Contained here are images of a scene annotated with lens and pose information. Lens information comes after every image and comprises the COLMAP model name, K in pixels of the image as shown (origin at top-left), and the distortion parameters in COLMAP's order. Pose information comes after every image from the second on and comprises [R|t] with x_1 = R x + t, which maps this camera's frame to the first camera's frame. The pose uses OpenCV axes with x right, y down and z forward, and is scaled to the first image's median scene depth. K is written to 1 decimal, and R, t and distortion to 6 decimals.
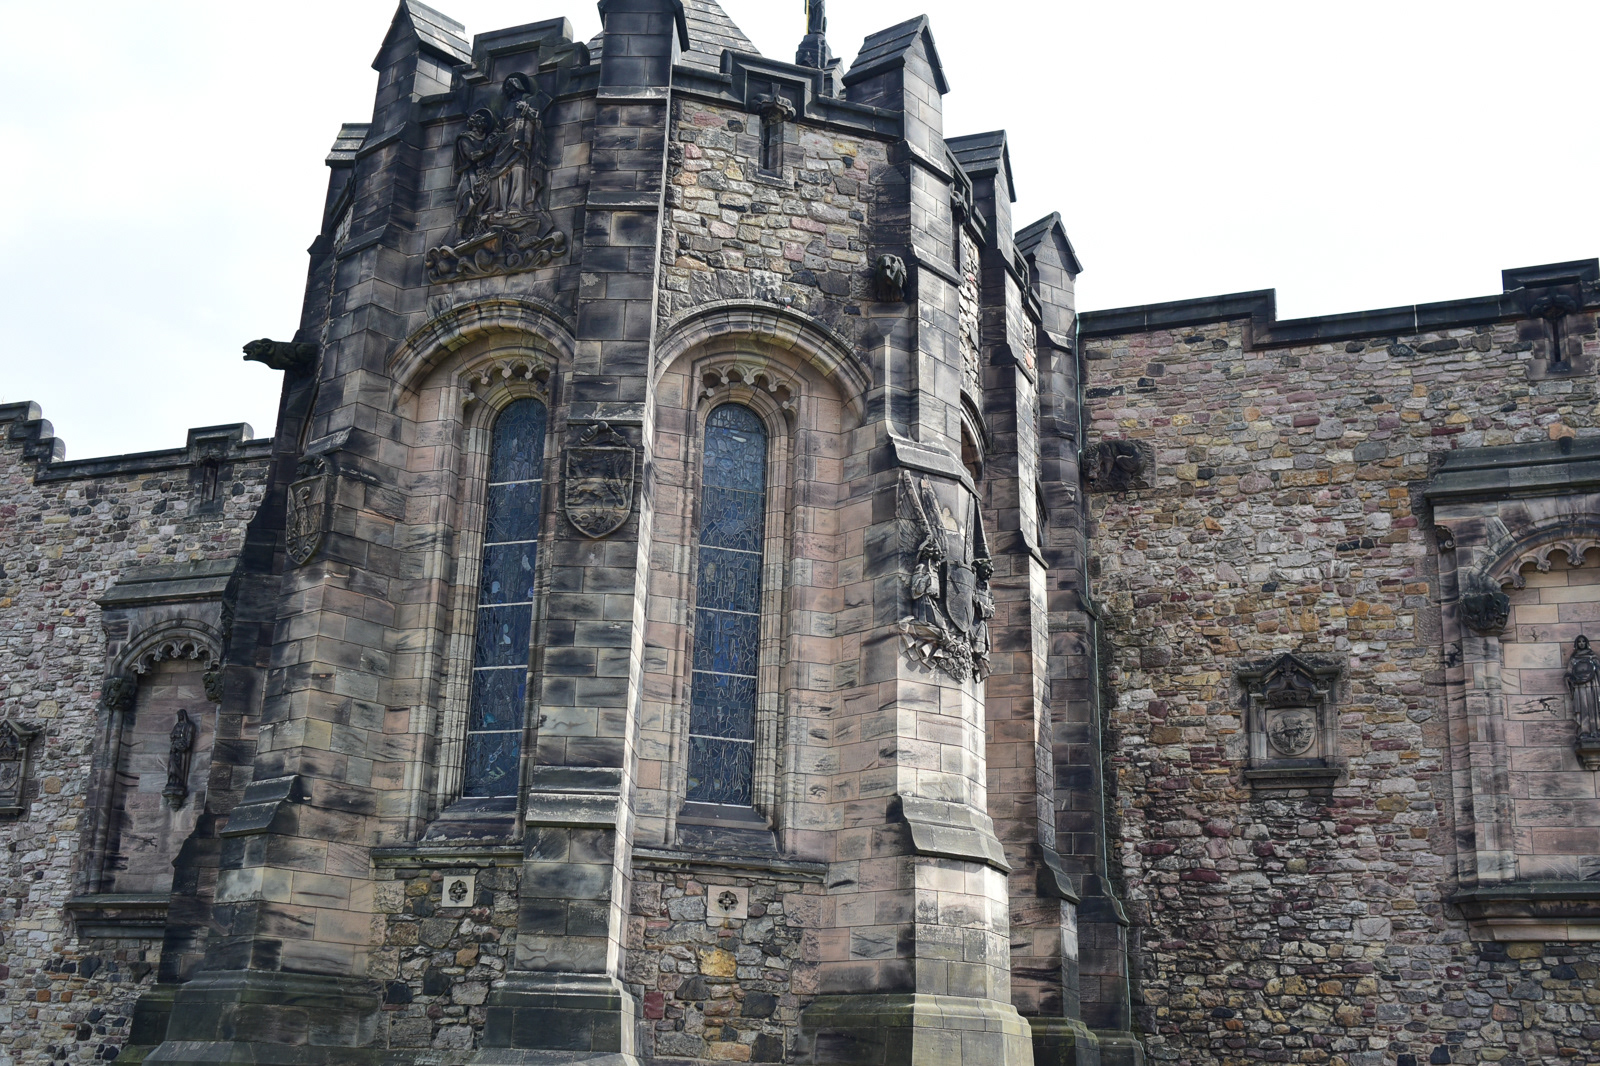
lens RADIAL K [[1914.8, 0, 792.2], [0, 1914.8, 532.2], [0, 0, 1]] dist [0.000982, 0.007743]
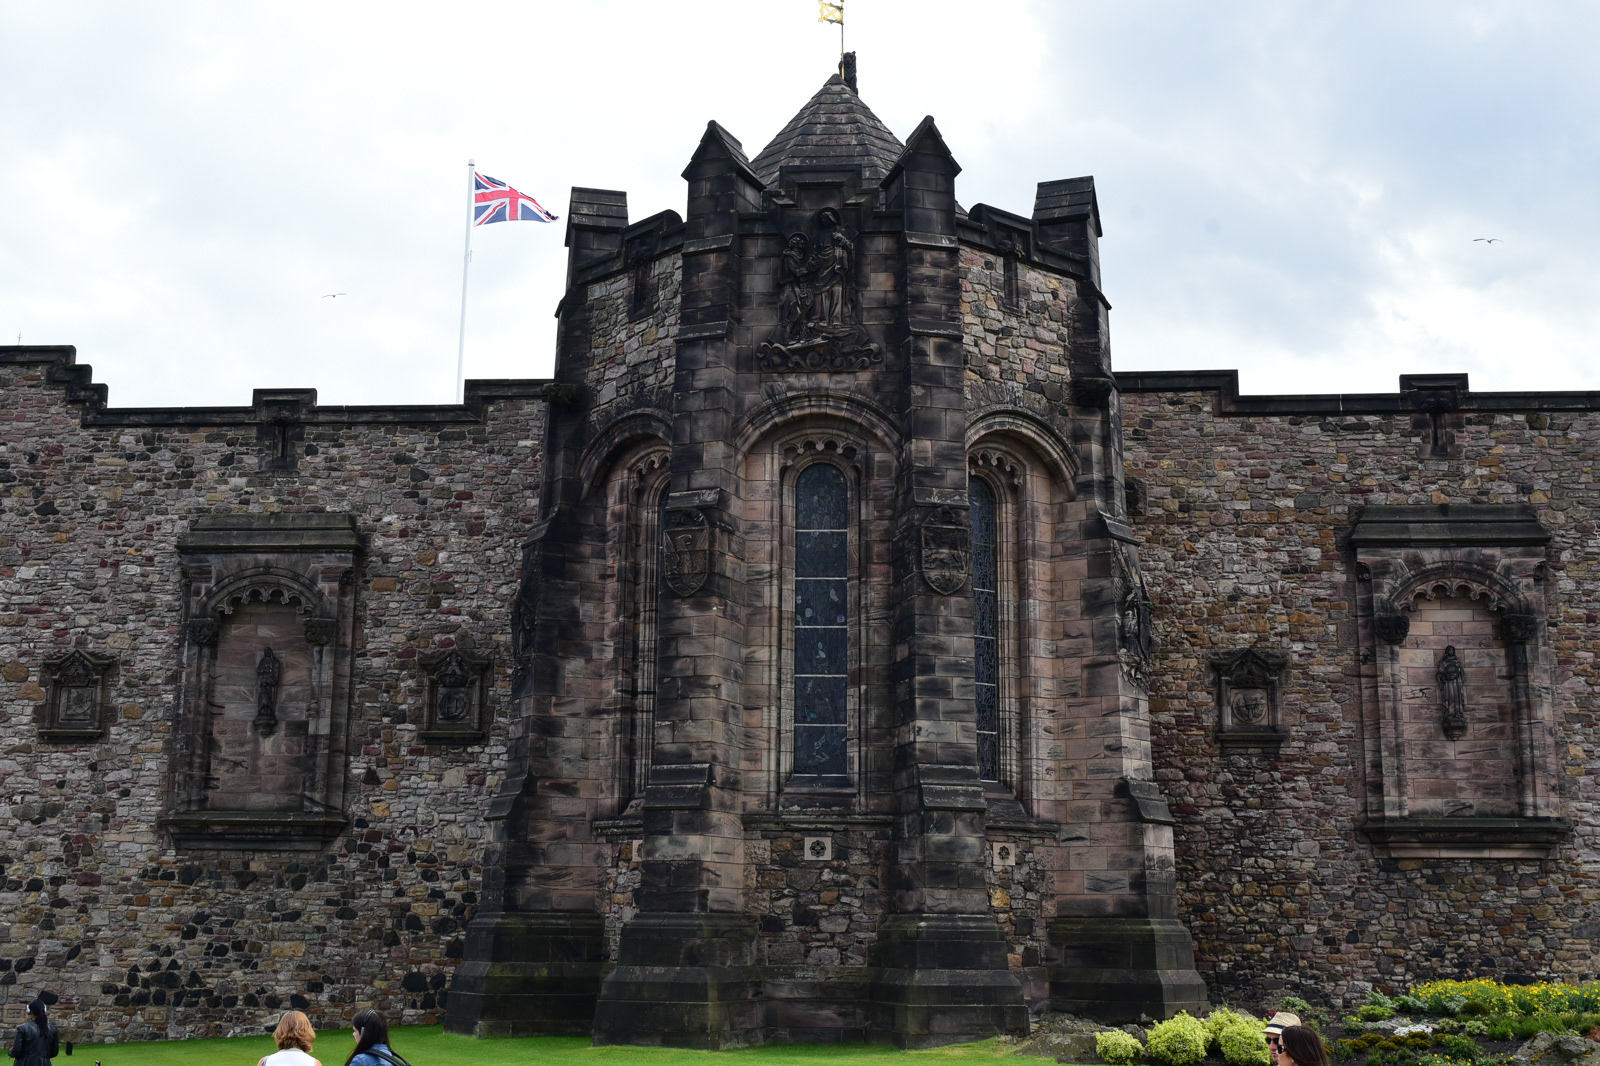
lens RADIAL K [[1914.8, 0, 792.2], [0, 1914.8, 532.2], [0, 0, 1]] dist [0.000982, 0.007743]
pose [[0.951396, 0.037284, 0.305706, -0.512974], [-0.065316, 0.994491, 0.081982, -0.119526], [-0.300965, -0.097964, 0.948590, -0.207986]]
